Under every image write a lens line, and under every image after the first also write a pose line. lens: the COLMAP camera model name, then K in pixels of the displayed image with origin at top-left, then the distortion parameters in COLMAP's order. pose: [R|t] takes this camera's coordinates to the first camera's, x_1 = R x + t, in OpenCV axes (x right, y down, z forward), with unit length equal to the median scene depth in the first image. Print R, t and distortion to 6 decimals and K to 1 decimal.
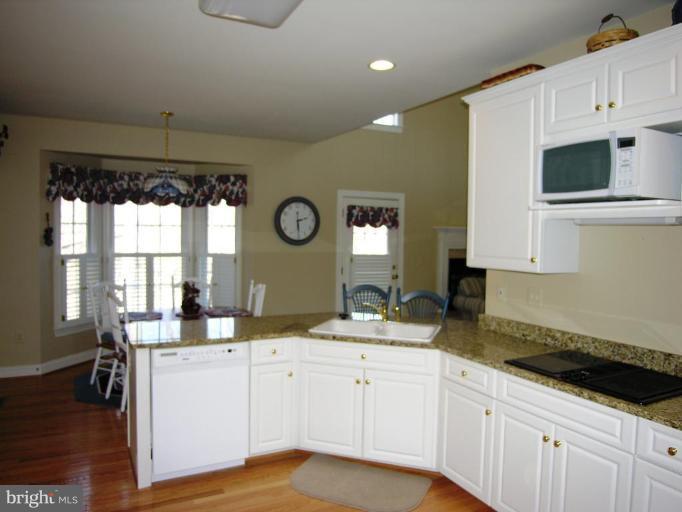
lens RADIAL K [[503.1, 0, 340.2], [0, 503.1, 258.5], [0, 0, 1]] dist [-0.030648, -0.004602]
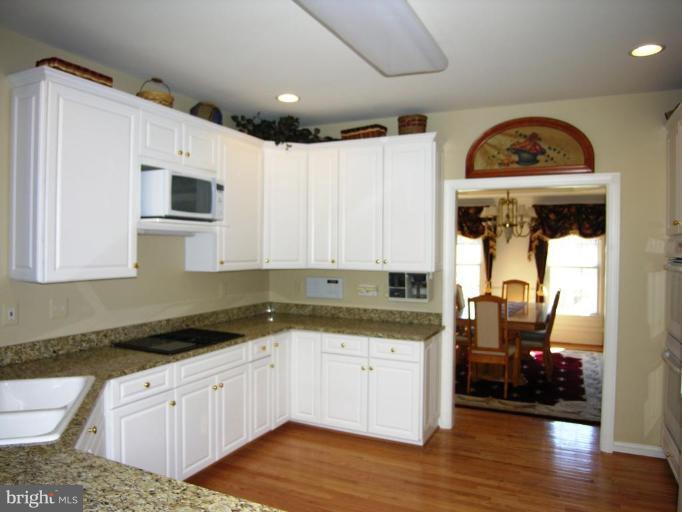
lens RADIAL K [[503.1, 0, 339.8], [0, 503.1, 253.3], [0, 0, 1]] dist [-0.030648, -0.004602]
pose [[-0.614560, -0.029142, 0.788332, -0.667565], [0.020308, 0.998402, 0.052740, -0.063232], [-0.788609, 0.048421, -0.612986, 1.152643]]
